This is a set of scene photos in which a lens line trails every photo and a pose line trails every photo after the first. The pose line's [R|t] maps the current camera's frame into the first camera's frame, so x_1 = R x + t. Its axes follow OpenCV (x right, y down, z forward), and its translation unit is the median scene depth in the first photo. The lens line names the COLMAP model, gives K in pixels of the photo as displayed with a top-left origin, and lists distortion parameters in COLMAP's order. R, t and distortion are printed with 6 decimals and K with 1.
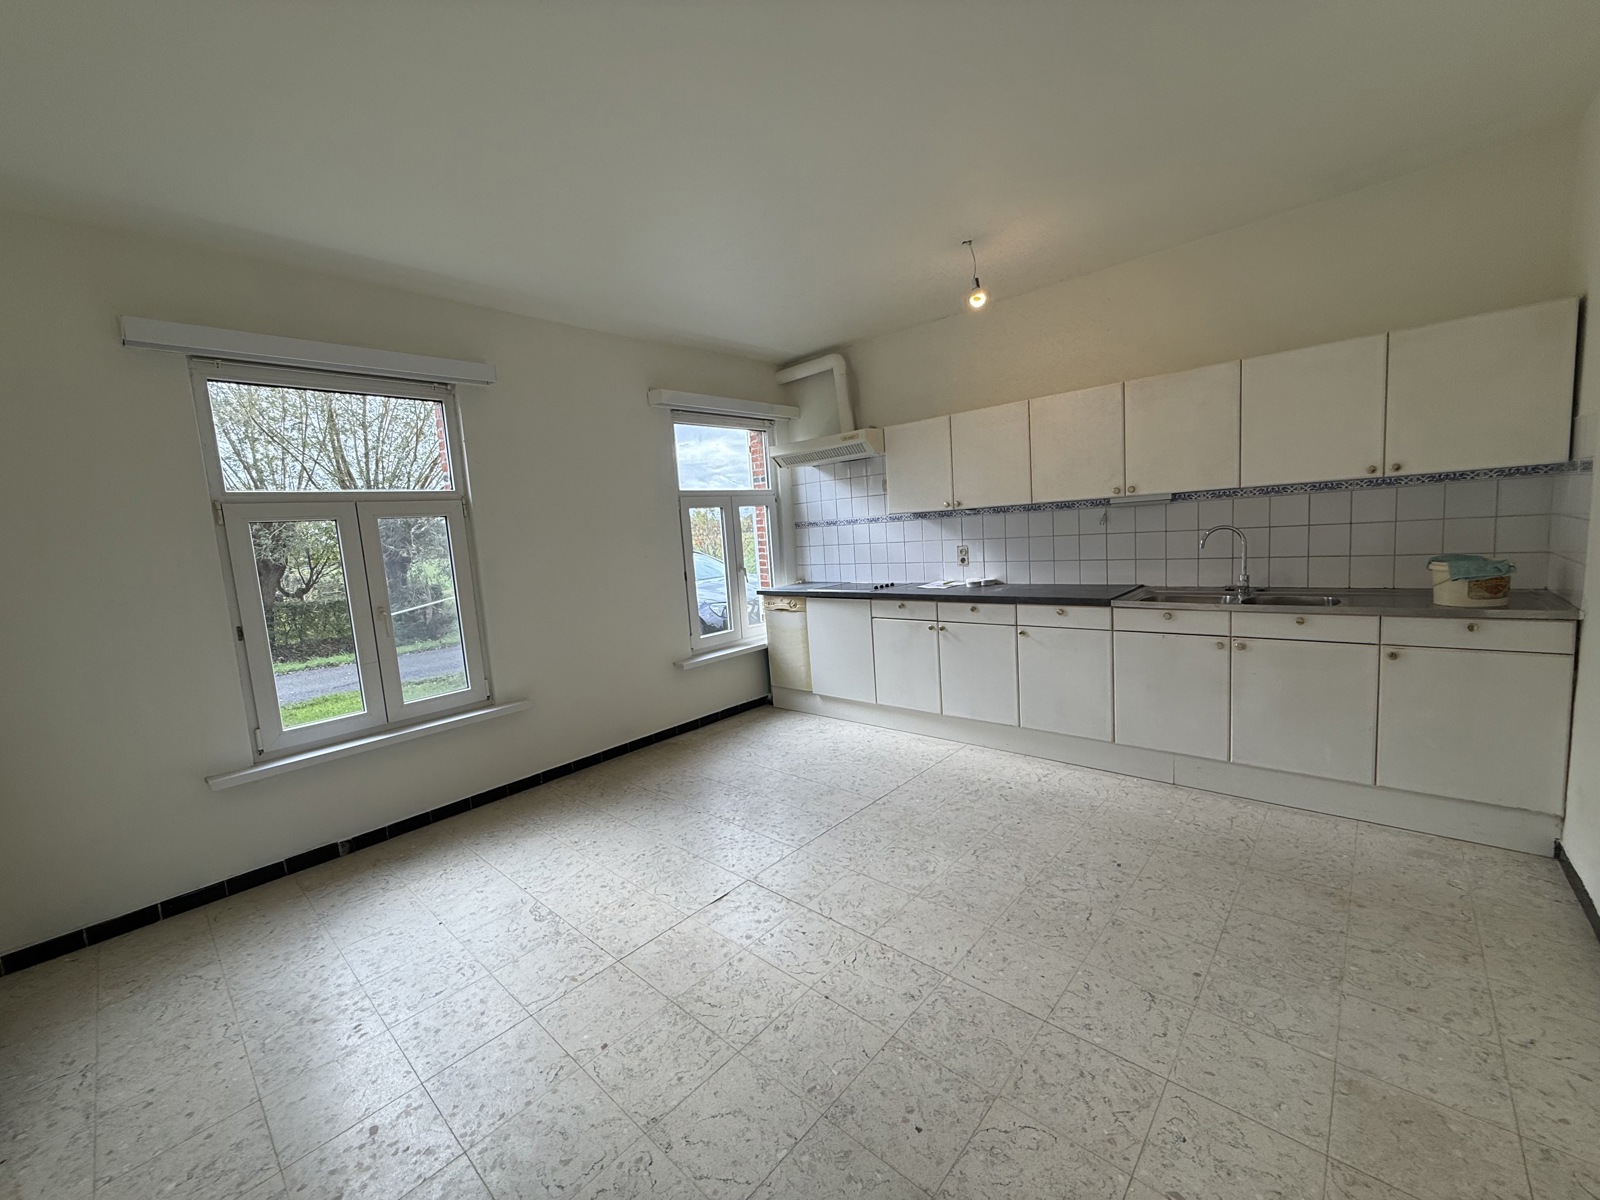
lens RADIAL K [[649.0, 0, 798.0], [0, 649.0, 607.7], [0, 0, 1]] dist [0.003128, 0.000193]
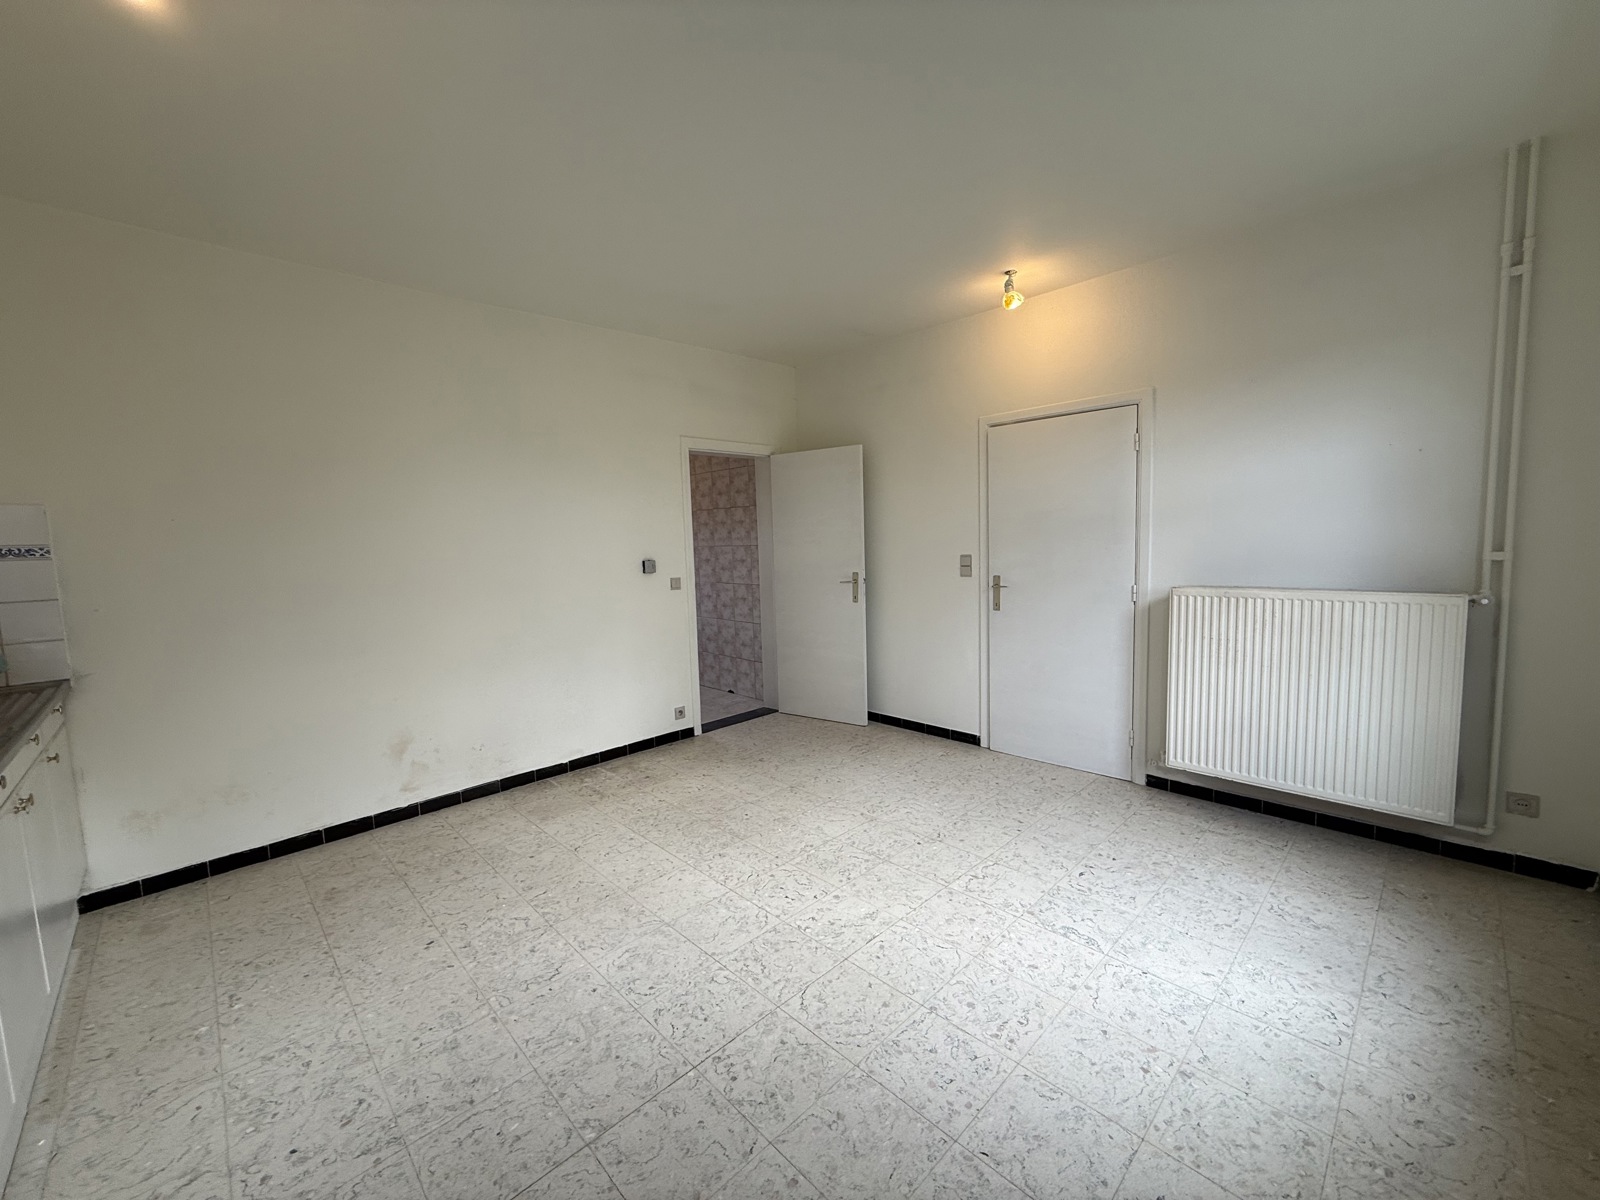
lens RADIAL K [[649.0, 0, 804.9], [0, 649.0, 595.5], [0, 0, 1]] dist [0.003128, 0.000193]
pose [[-0.993693, 0.097956, 0.054573, -0.135087], [0.107225, 0.972476, 0.206865, -0.232139], [-0.032807, 0.211412, -0.976846, 2.002589]]
